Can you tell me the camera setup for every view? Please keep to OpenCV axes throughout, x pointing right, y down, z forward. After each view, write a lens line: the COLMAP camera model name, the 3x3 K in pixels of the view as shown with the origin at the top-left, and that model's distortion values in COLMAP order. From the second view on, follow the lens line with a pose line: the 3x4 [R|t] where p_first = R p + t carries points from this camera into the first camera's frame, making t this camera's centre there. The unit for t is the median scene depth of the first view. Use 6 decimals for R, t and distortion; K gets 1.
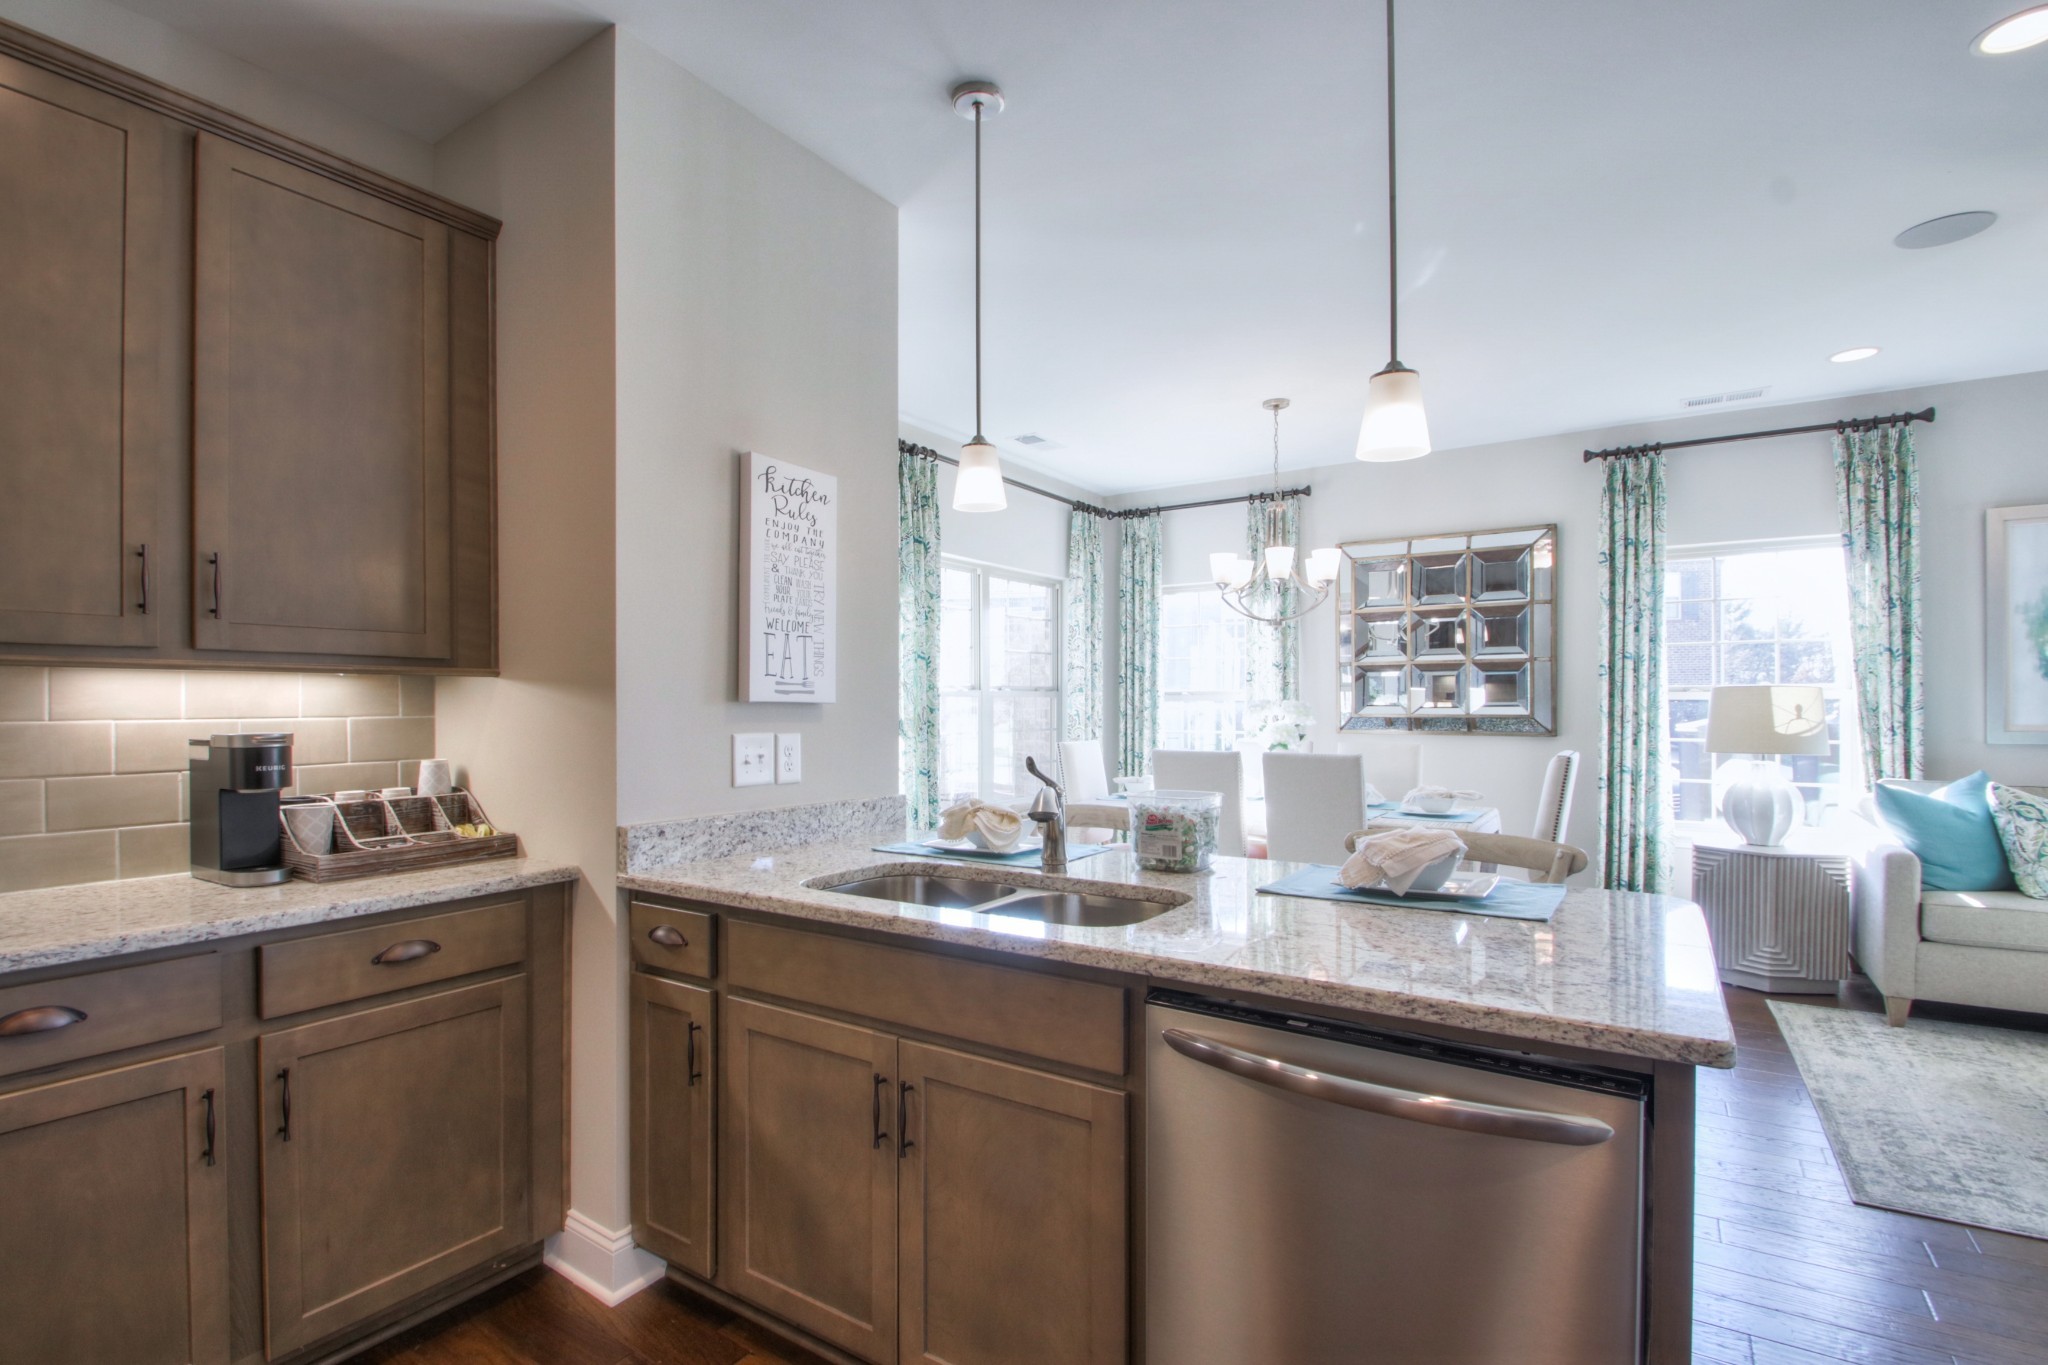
lens RADIAL K [[956.5, 0, 981.1], [0, 956.5, 713.5], [0, 0, 1]] dist [-0.004214, -0.010270]
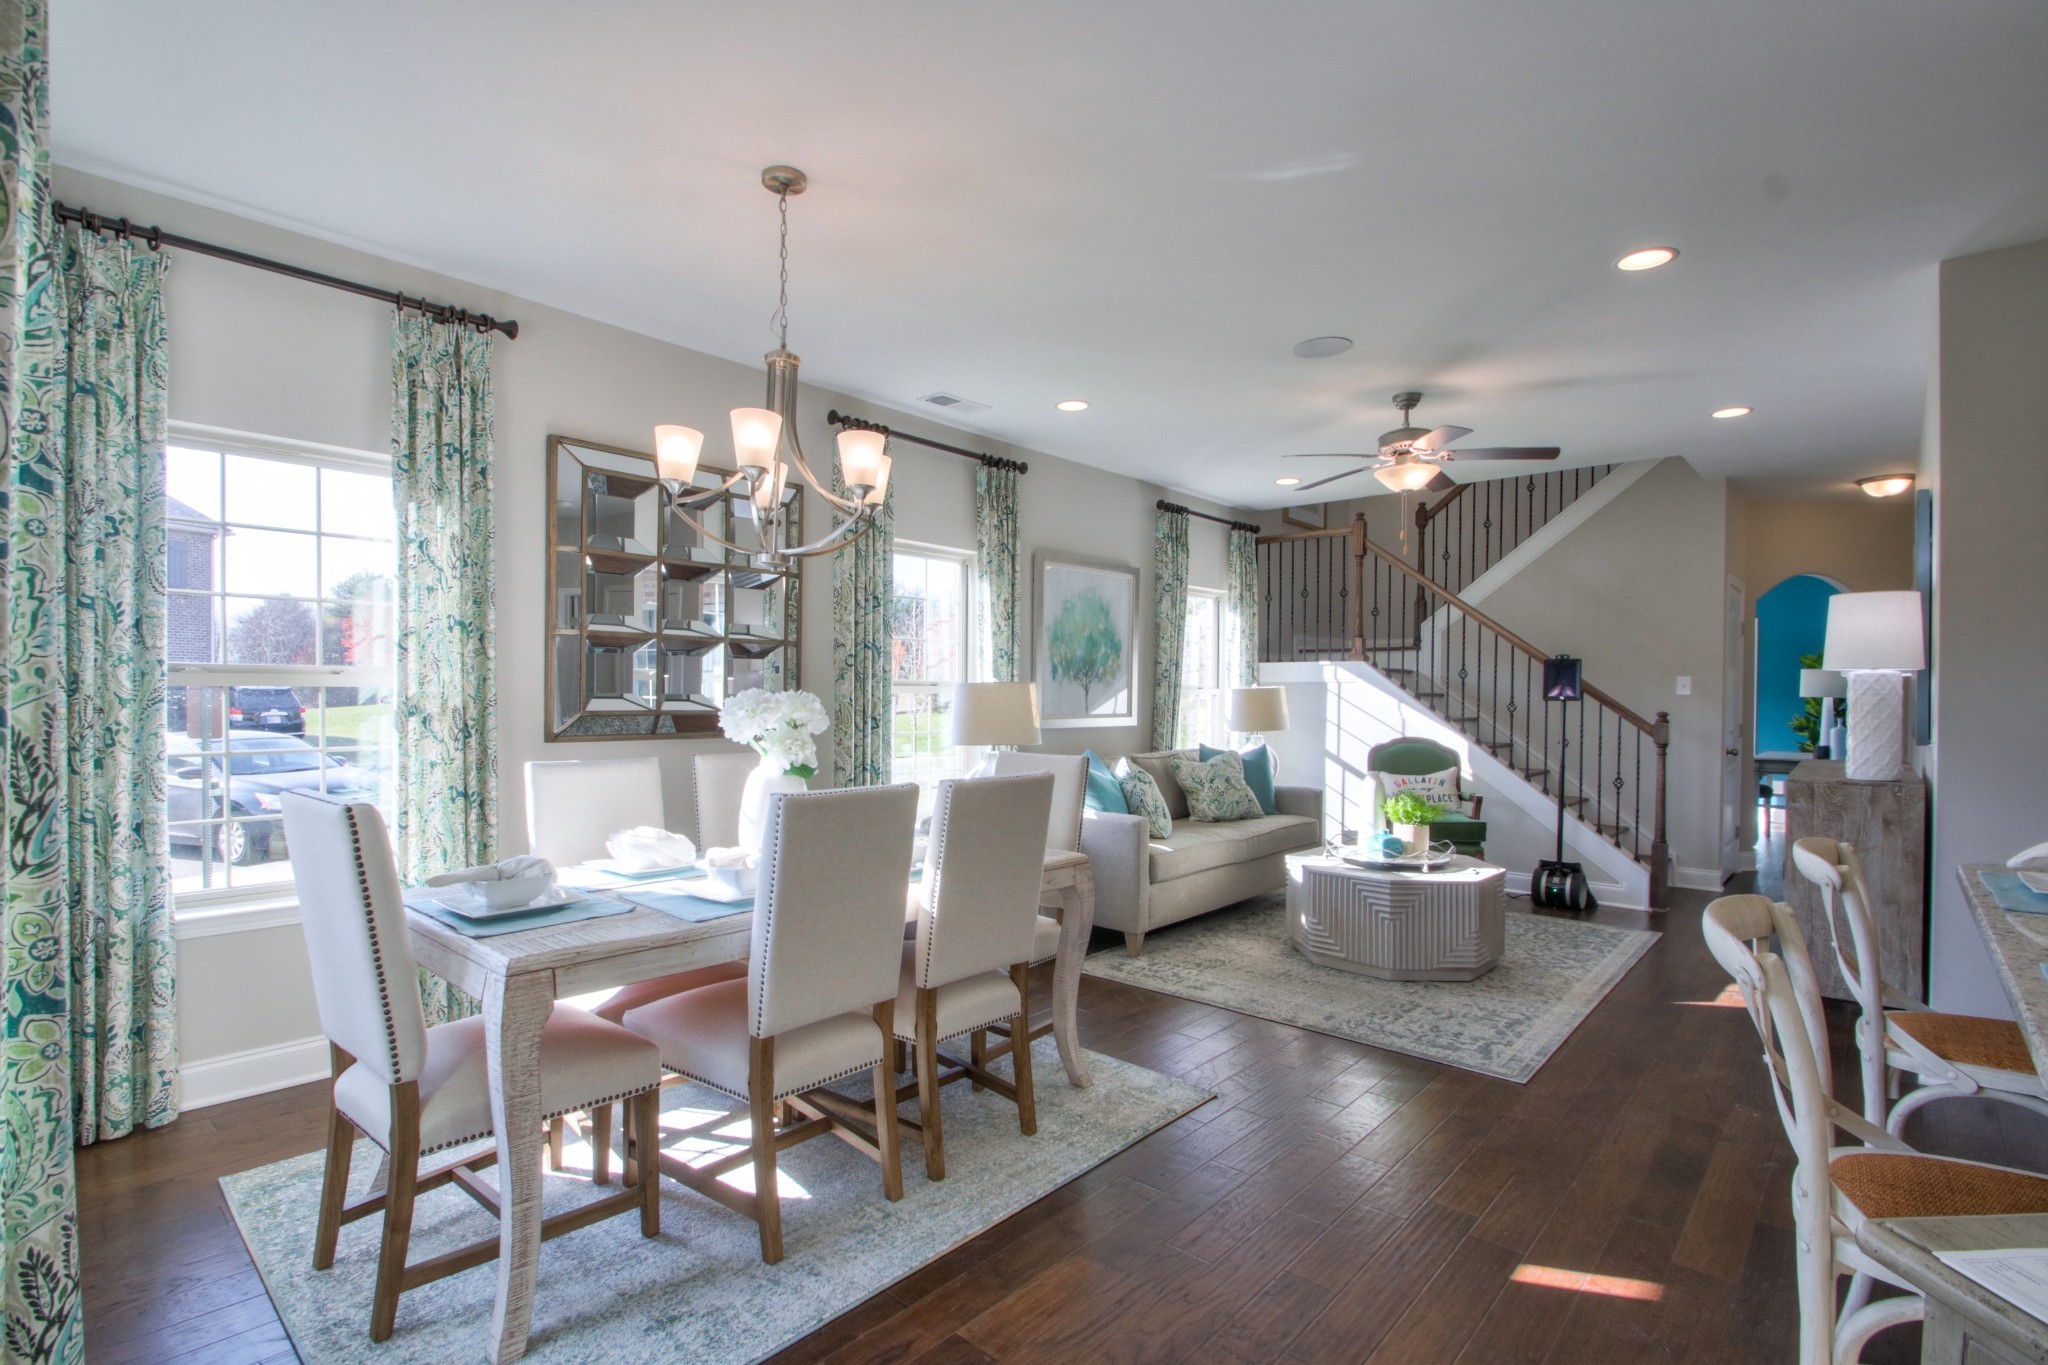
lens RADIAL K [[956.5, 0, 1009.0], [0, 956.5, 707.3], [0, 0, 1]] dist [-0.004214, -0.010270]
pose [[0.141721, -0.008386, 0.989871, -0.231104], [0.001845, 0.999965, 0.008207, -0.007650], [-0.989905, 0.000664, 0.141732, 0.736495]]
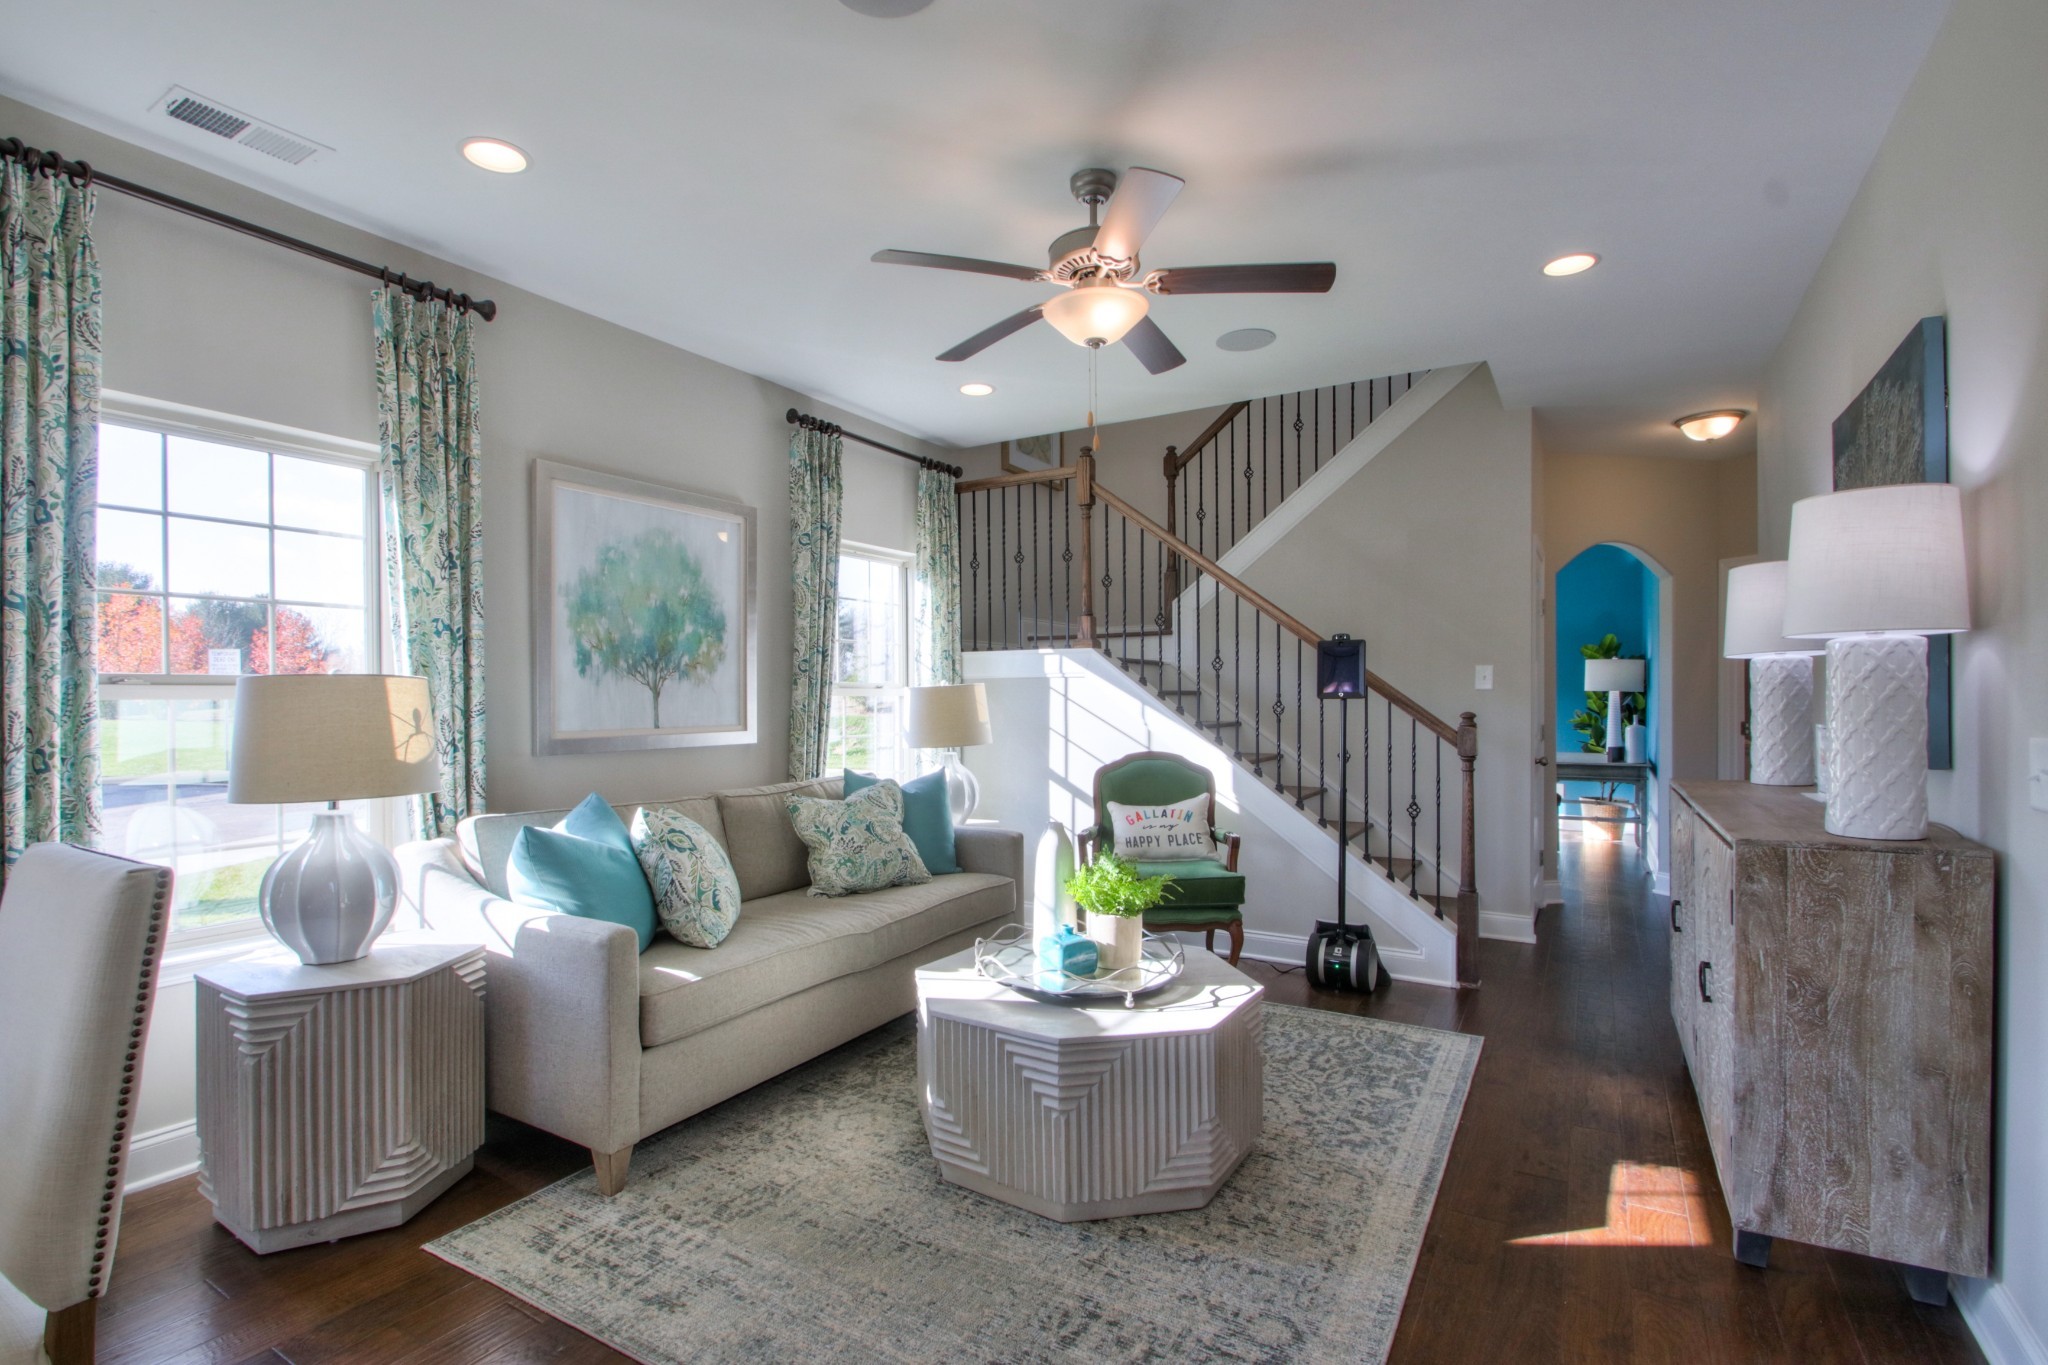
lens RADIAL K [[956.5, 0, 1014.7], [0, 956.5, 707.3], [0, 0, 1]] dist [-0.004214, -0.010270]
pose [[-0.059000, -0.004474, 0.998248, 0.214155], [0.015378, 0.999867, 0.005390, -0.006209], [-0.998140, 0.015669, -0.058923, 0.562870]]
